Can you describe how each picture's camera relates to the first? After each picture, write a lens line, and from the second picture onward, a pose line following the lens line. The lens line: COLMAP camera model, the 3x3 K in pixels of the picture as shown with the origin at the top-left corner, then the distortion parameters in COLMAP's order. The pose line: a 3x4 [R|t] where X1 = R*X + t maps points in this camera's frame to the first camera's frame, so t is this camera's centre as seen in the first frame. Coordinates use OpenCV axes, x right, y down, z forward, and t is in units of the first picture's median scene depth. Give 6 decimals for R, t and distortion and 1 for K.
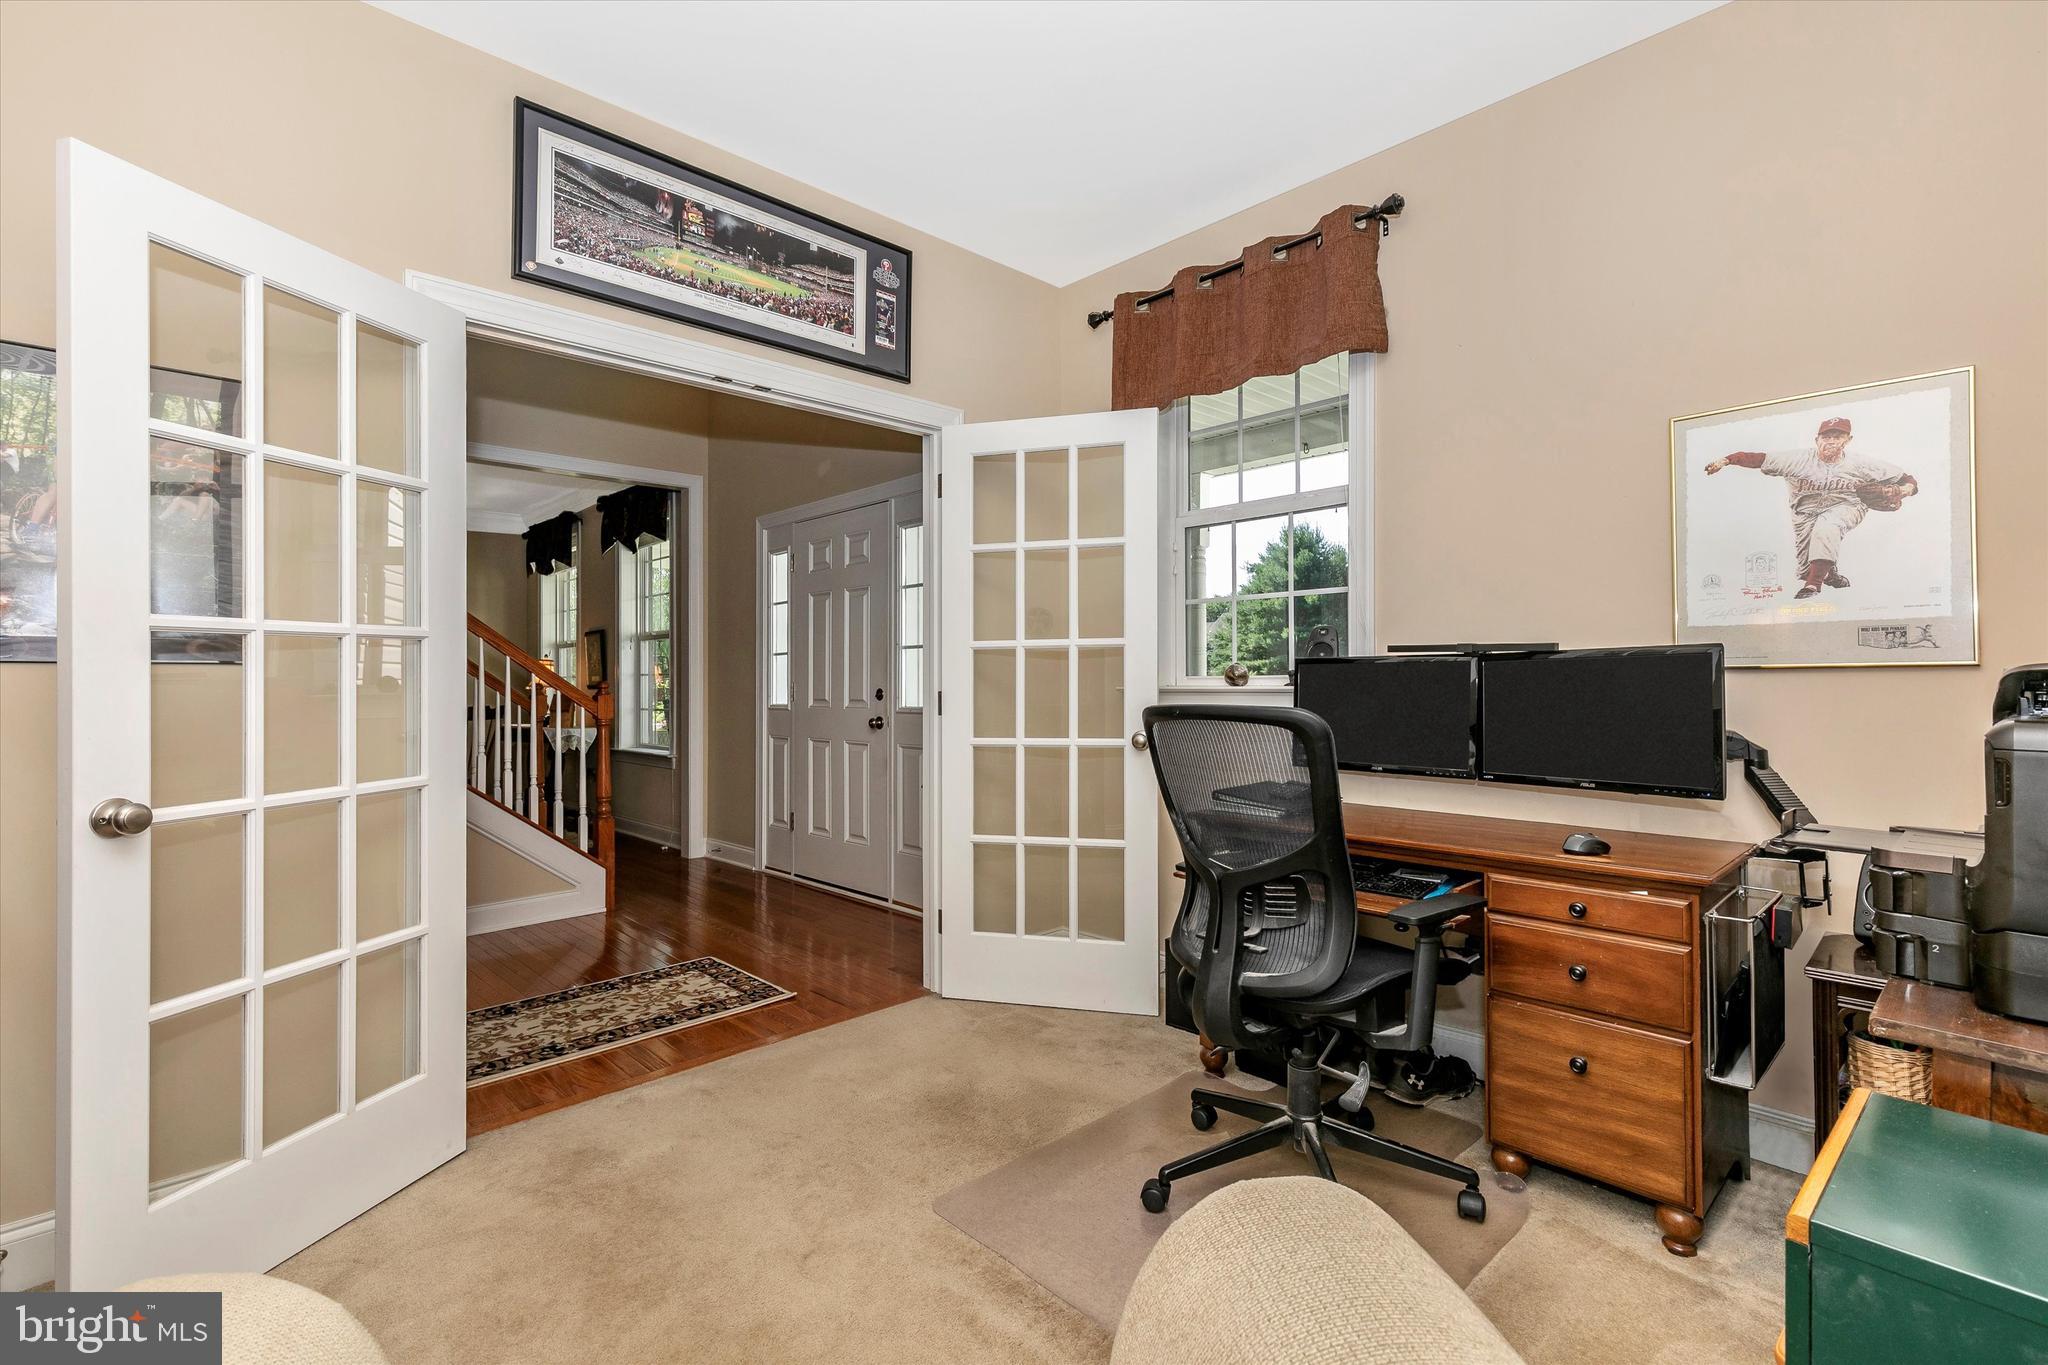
lens RADIAL K [[963.5, 0, 1026.0], [0, 963.5, 684.5], [0, 0, 1]] dist [0.012366, -0.001000]
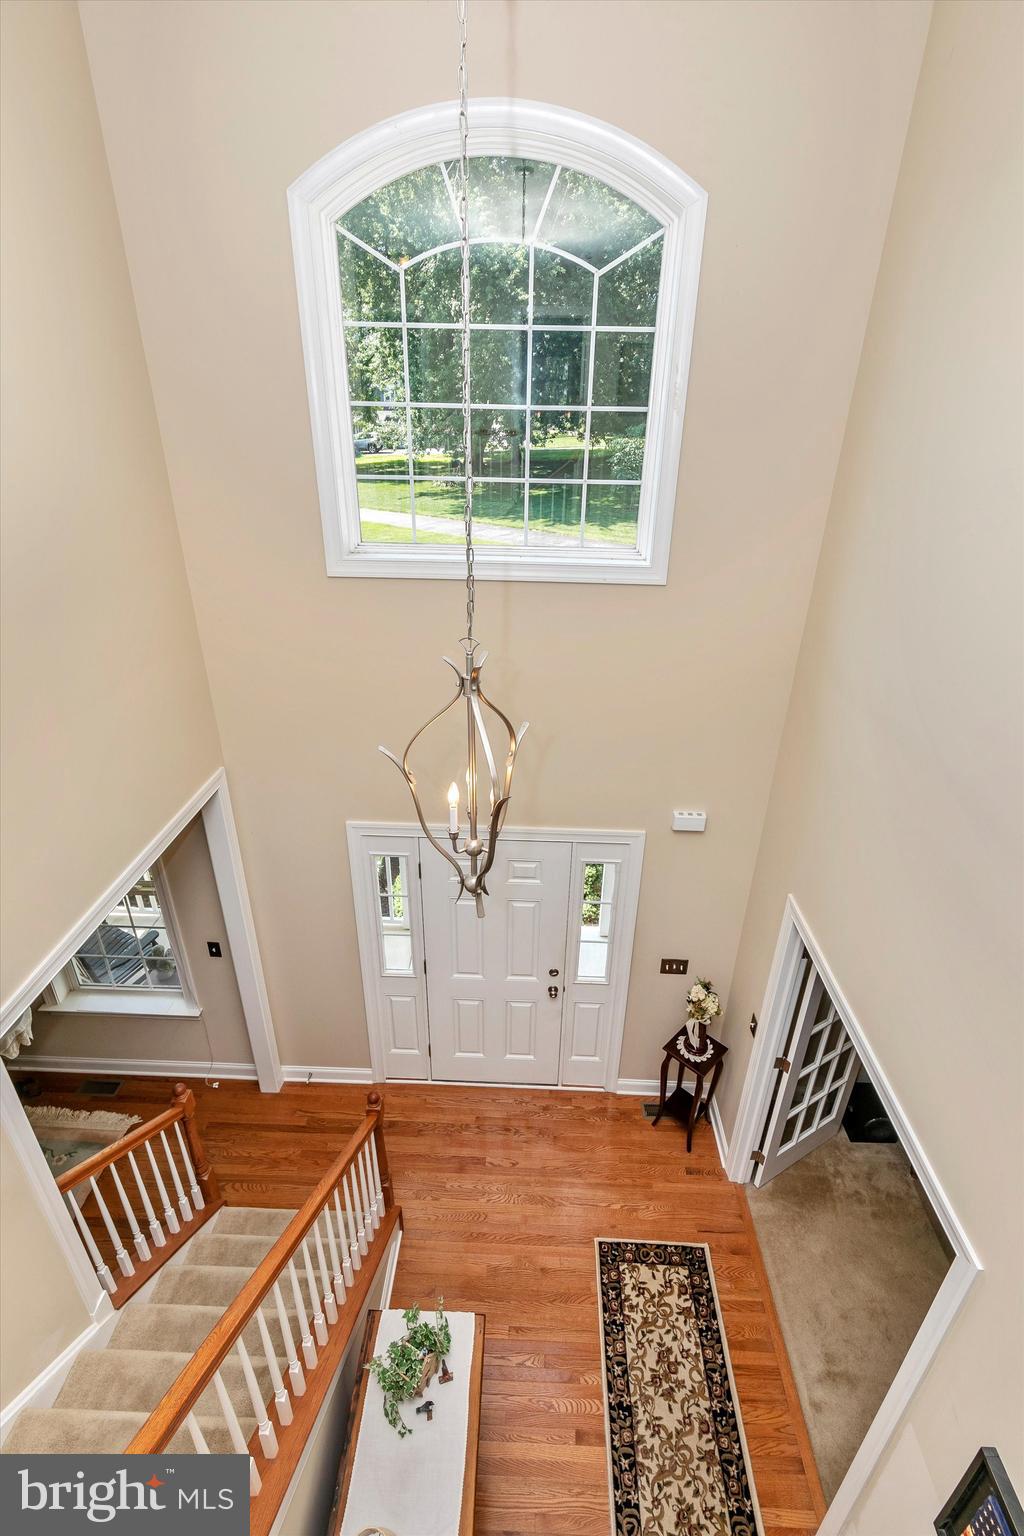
lens RADIAL K [[722.6, 0, 513.1], [0, 722.6, 773.2], [0, 0, 1]] dist [0.012366, -0.001000]
pose [[0.717610, -0.302699, 0.627224, -1.019810], [-0.020989, 0.890798, 0.453914, -0.943760], [-0.696129, -0.338898, 0.632892, 0.746121]]
